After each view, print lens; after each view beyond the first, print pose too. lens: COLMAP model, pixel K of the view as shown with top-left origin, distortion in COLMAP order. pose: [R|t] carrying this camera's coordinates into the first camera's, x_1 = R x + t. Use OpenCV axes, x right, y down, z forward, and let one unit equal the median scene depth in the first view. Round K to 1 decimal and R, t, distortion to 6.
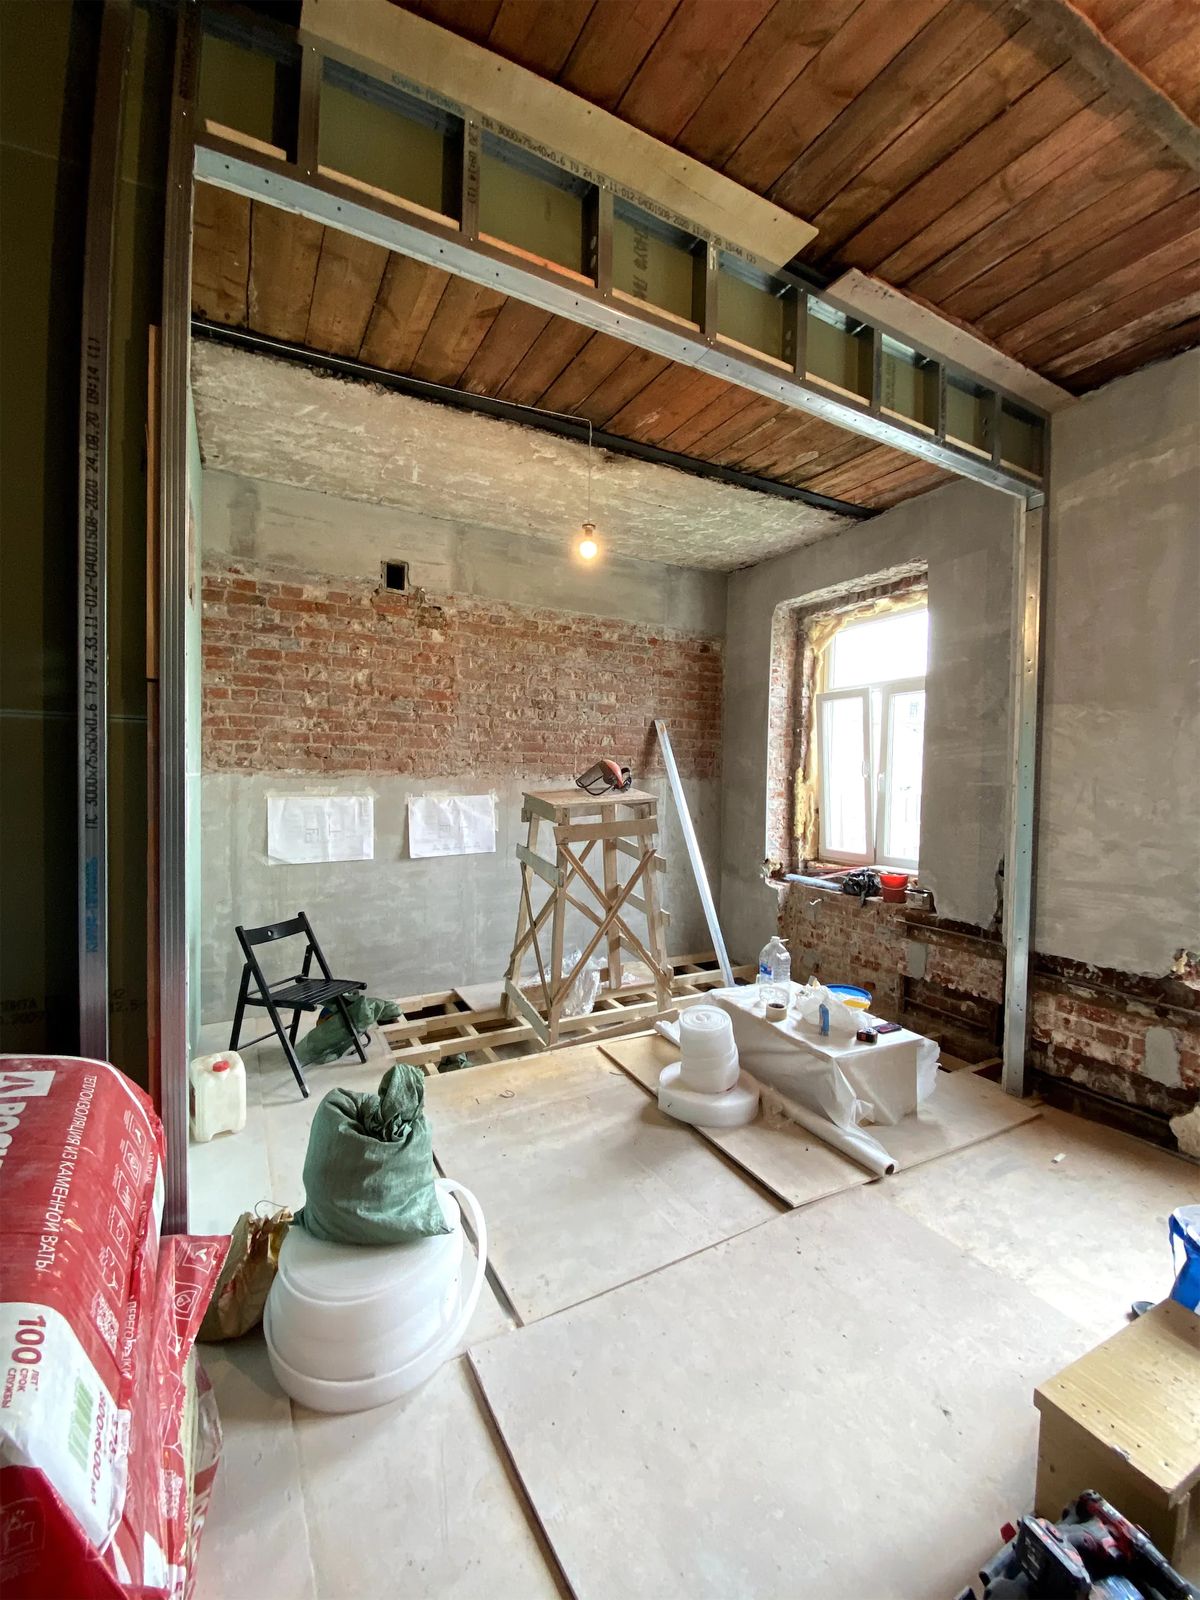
lens RADIAL K [[653.9, 0, 600.0], [0, 653.9, 800.0], [0, 0, 1]] dist [0.064440, -0.000035]
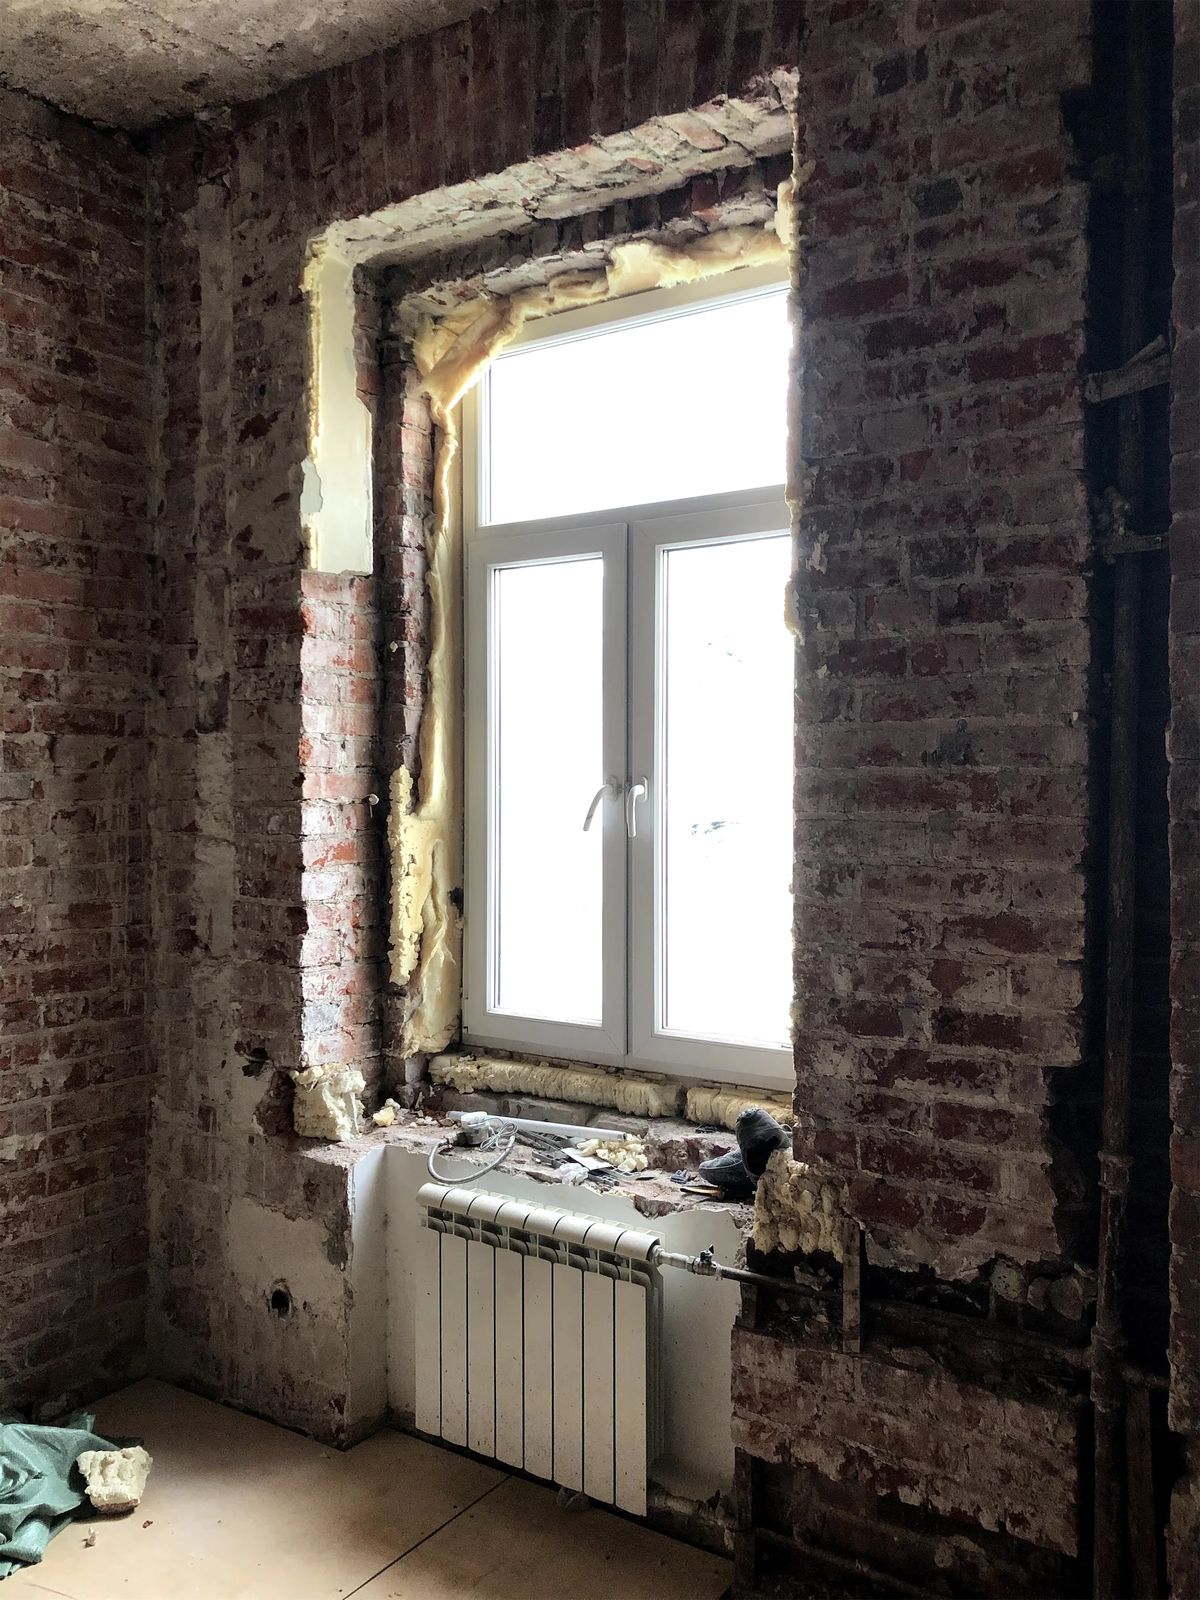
lens RADIAL K [[1332.0, 0, 600.0], [0, 1332.0, 800.0], [0, 0, 1]] dist [0.003173, -0.004658]
pose [[0.895445, -0.020135, 0.444716, 0.111173], [0.027630, 0.999564, -0.010377, -0.025045], [-0.444314, 0.021580, 0.895611, 0.410172]]
